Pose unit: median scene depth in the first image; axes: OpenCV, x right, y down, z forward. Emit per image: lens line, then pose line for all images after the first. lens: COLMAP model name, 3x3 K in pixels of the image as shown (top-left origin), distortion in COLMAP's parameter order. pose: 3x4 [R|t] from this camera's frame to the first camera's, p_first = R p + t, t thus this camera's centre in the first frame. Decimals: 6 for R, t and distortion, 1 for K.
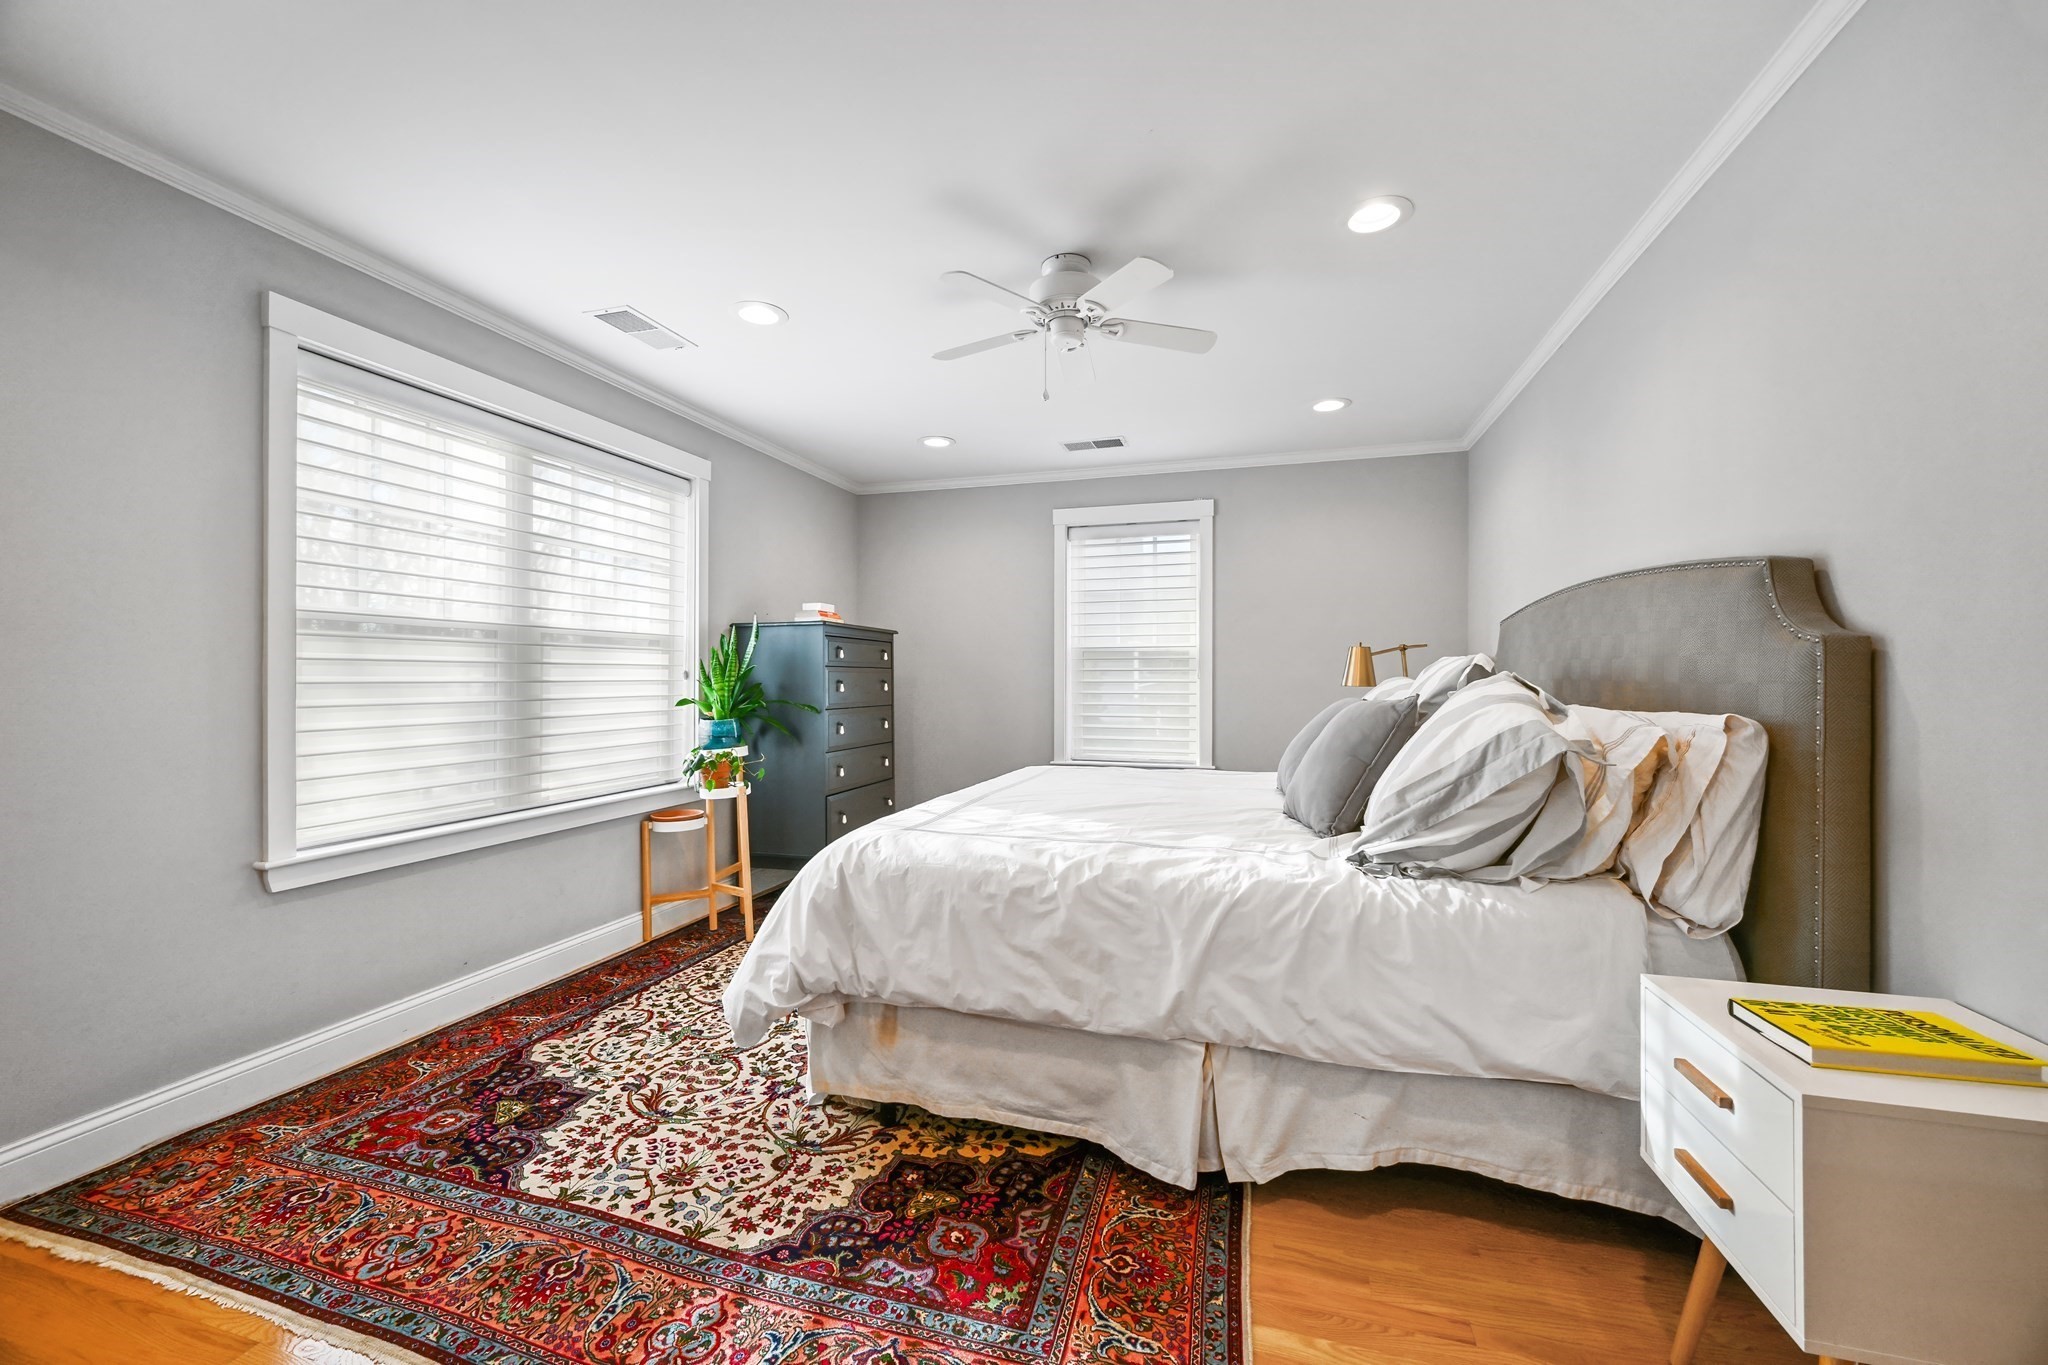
lens RADIAL K [[793.0, 0, 1024.0], [0, 793.0, 682.5], [0, 0, 1]] dist [-0.002598, 0.000606]
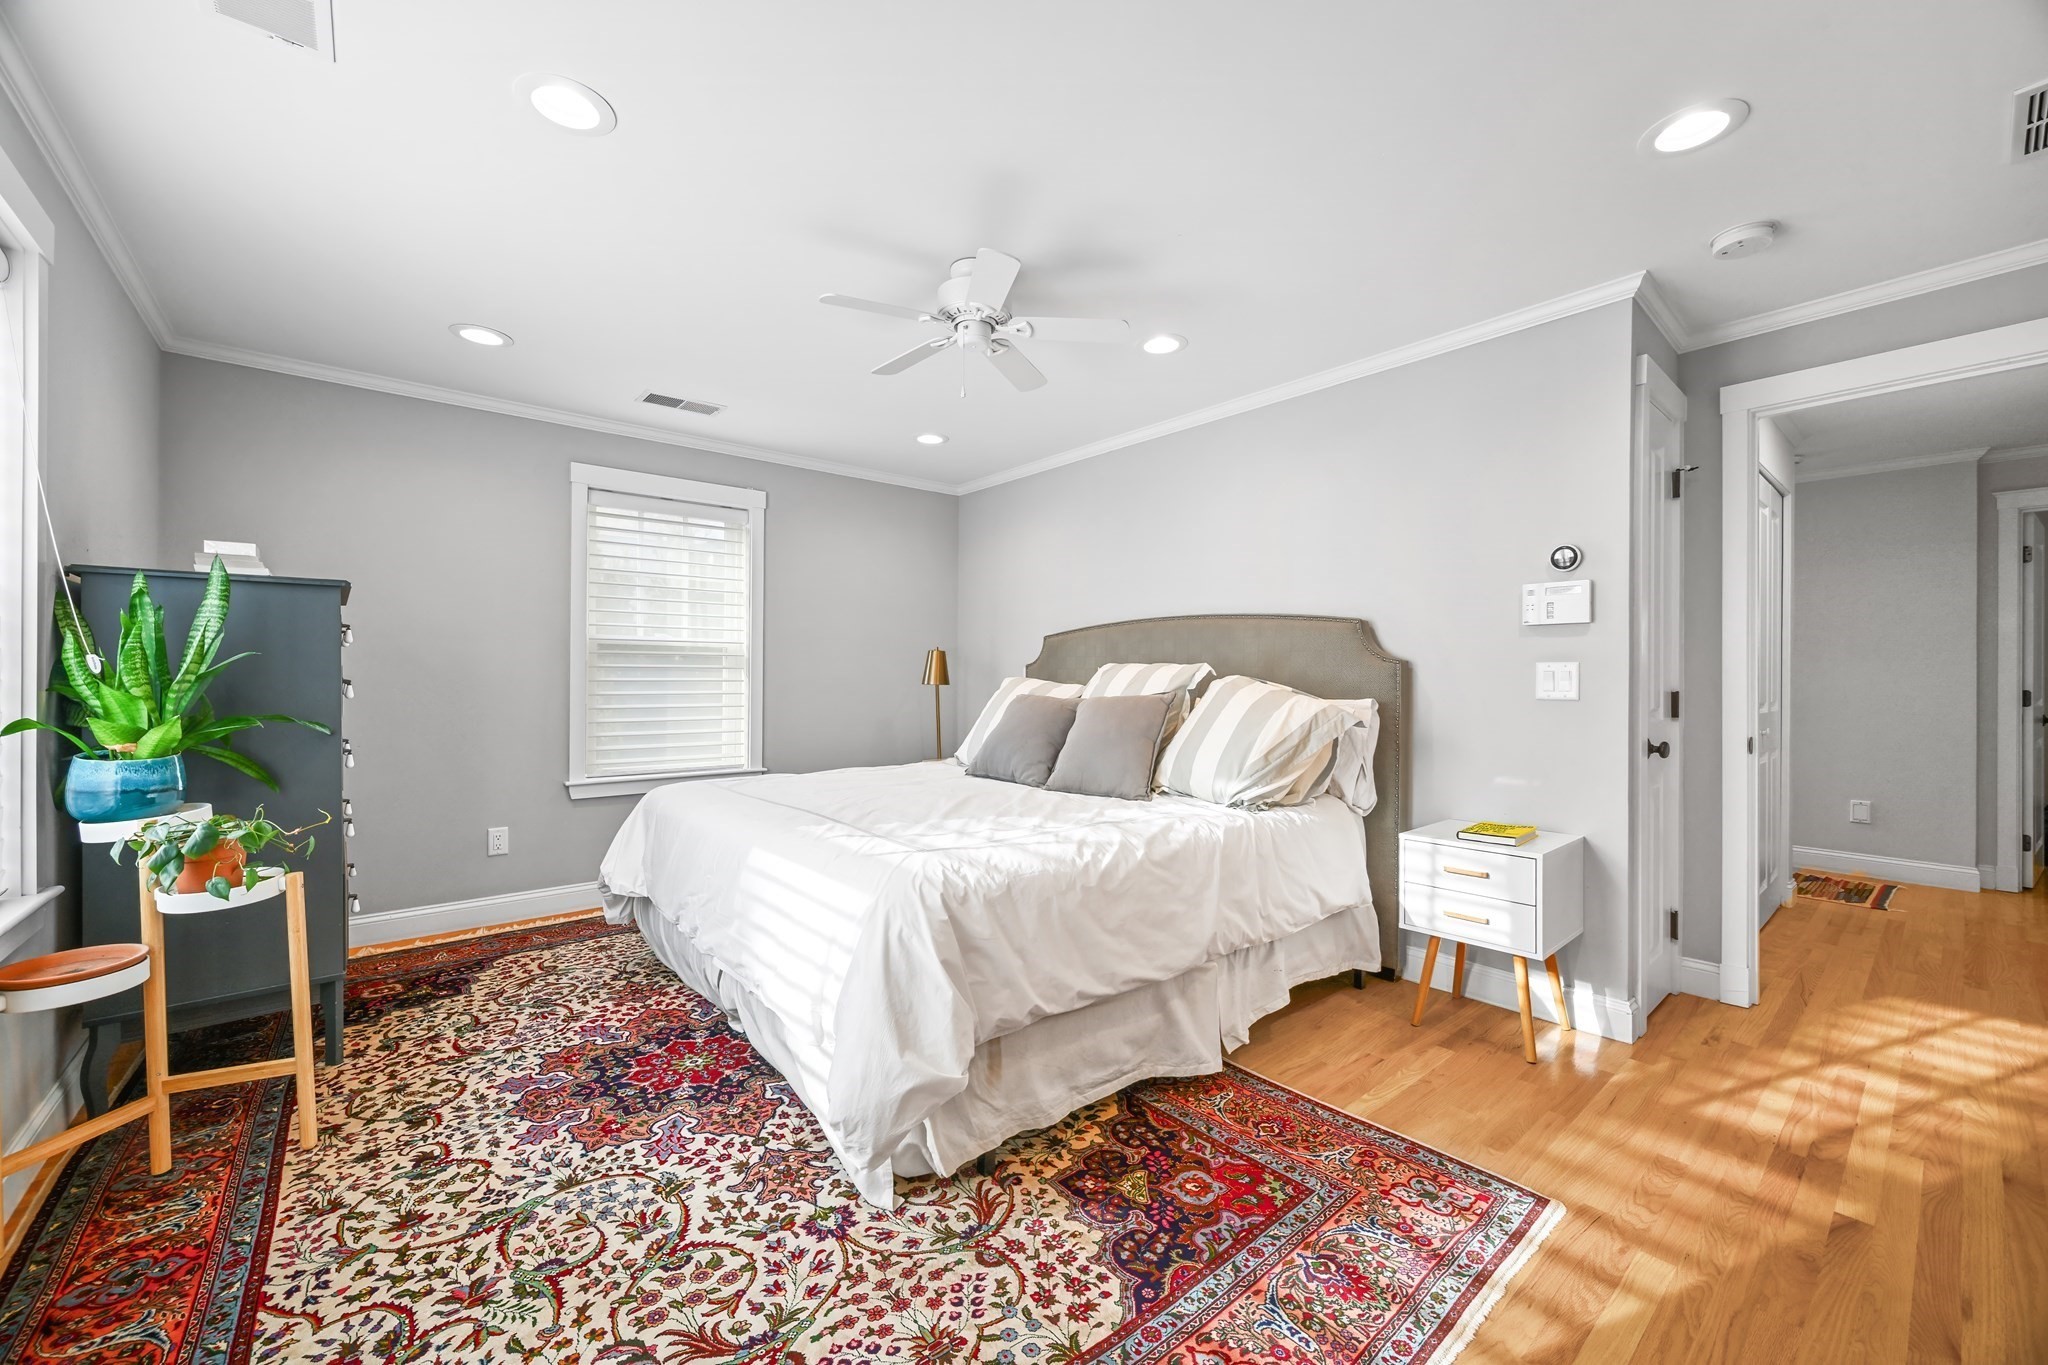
lens RADIAL K [[793.0, 0, 1024.0], [0, 793.0, 682.5], [0, 0, 1]] dist [-0.002598, 0.000606]
pose [[0.553621, -0.001289, 0.832768, -0.854908], [-0.001205, 0.999997, 0.002348, -0.003635], [-0.832768, -0.002303, 0.553618, 0.442118]]
